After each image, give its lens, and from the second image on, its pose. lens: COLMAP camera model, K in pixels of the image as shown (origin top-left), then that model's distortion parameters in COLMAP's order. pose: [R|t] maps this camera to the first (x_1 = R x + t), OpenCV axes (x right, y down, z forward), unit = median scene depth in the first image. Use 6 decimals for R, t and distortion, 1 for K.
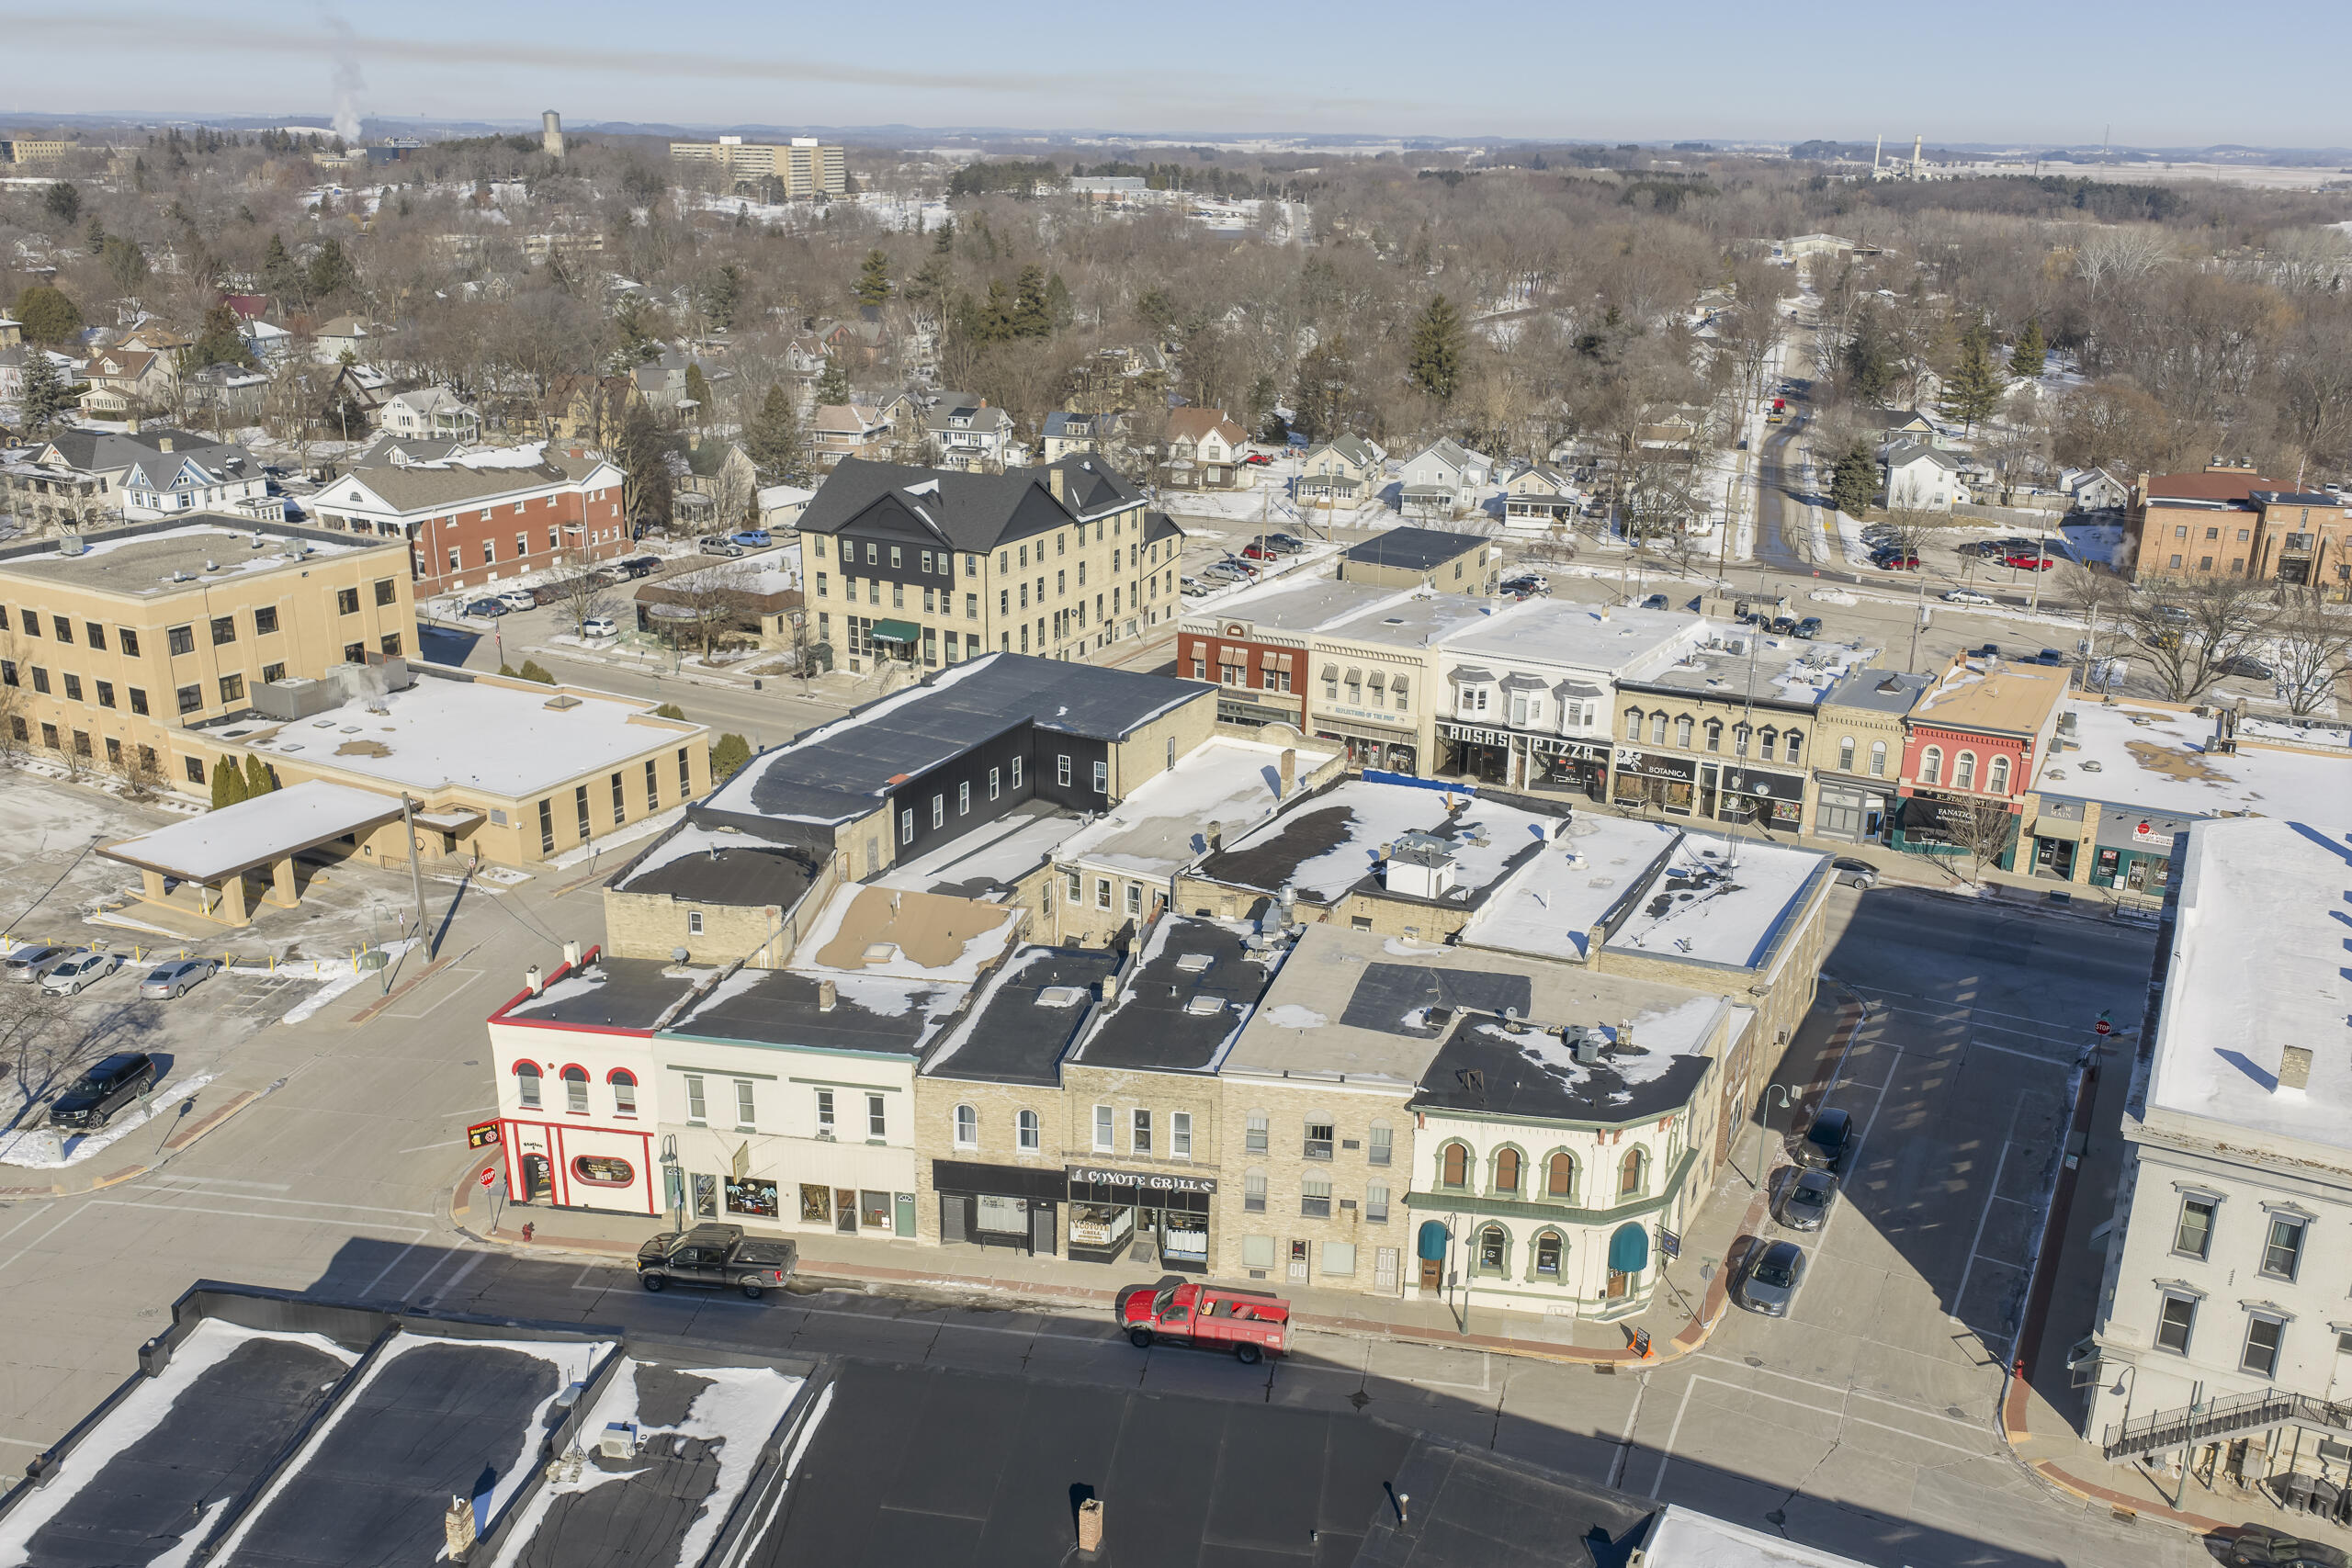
lens RADIAL K [[1947.9, 0, 1176.0], [0, 1947.9, 784.0], [0, 0, 1]] dist [0.004947, -0.020301]
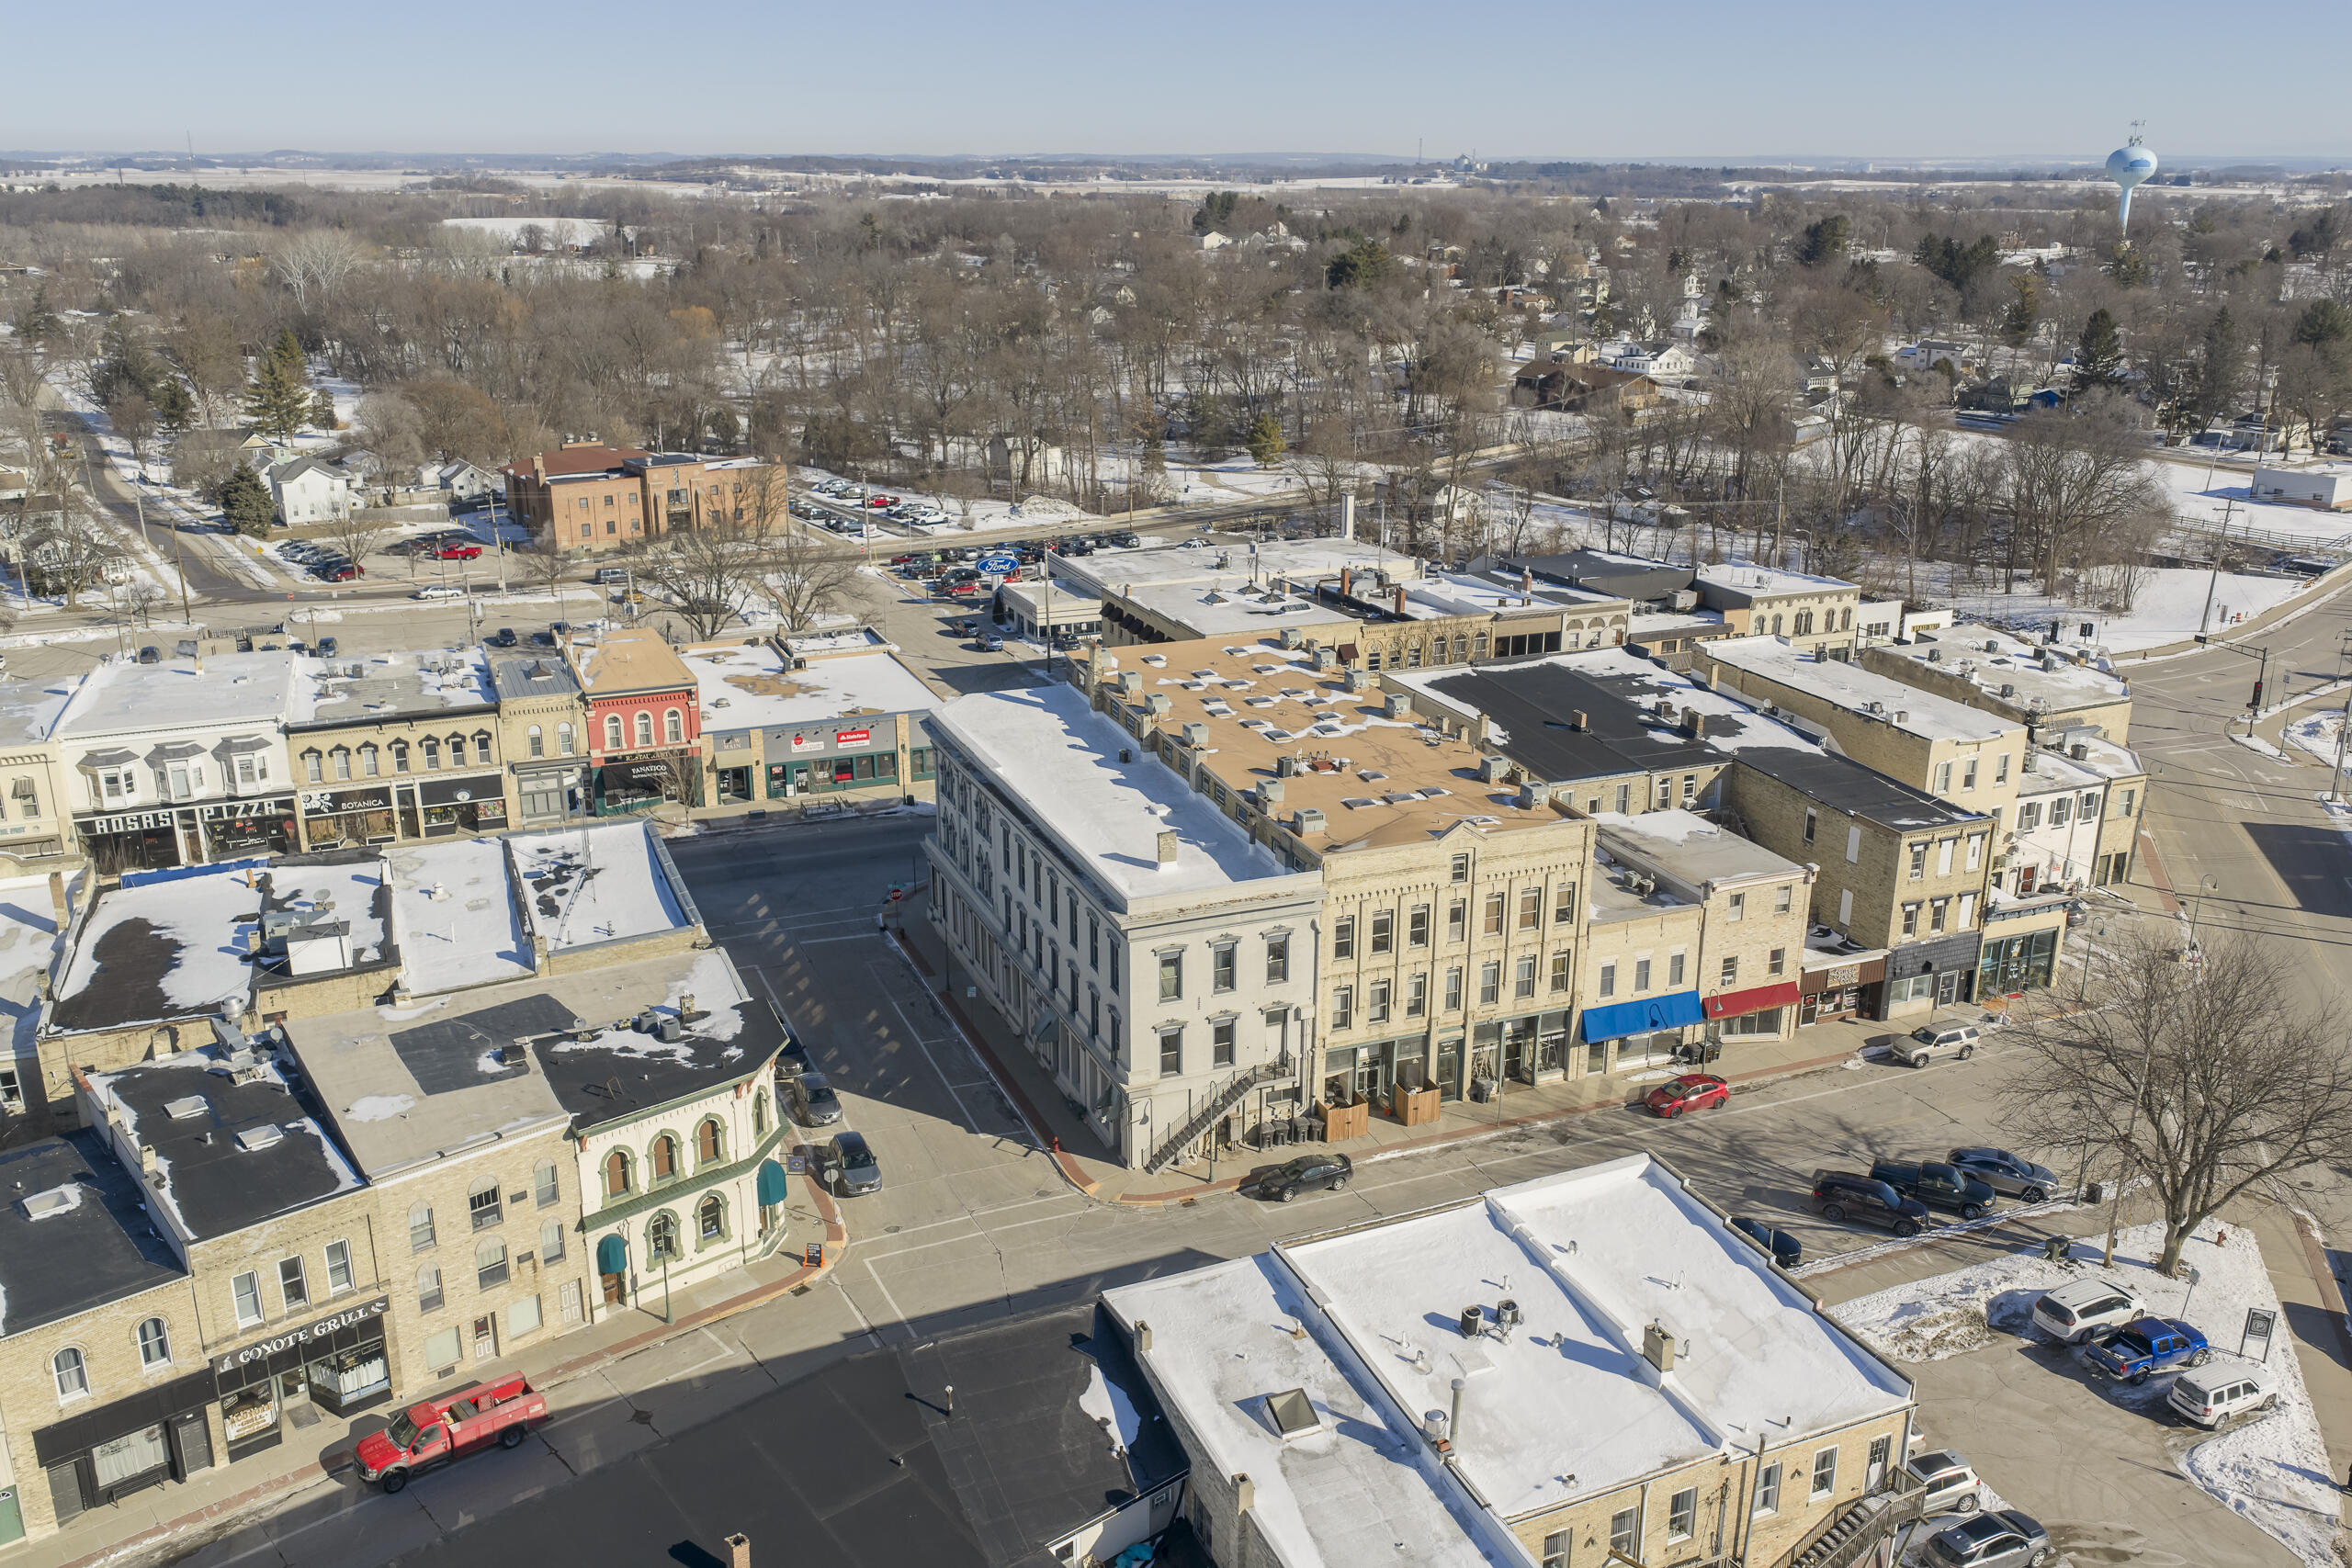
lens RADIAL K [[1940.3, 0, 1176.0], [0, 1940.3, 784.0], [0, 0, 1]] dist [-0.007770, -0.000520]
pose [[0.628141, -0.246936, 0.737876, -0.229065], [0.247531, 0.962457, 0.111375, -0.025600], [-0.737677, 0.112688, 0.665683, 0.052307]]
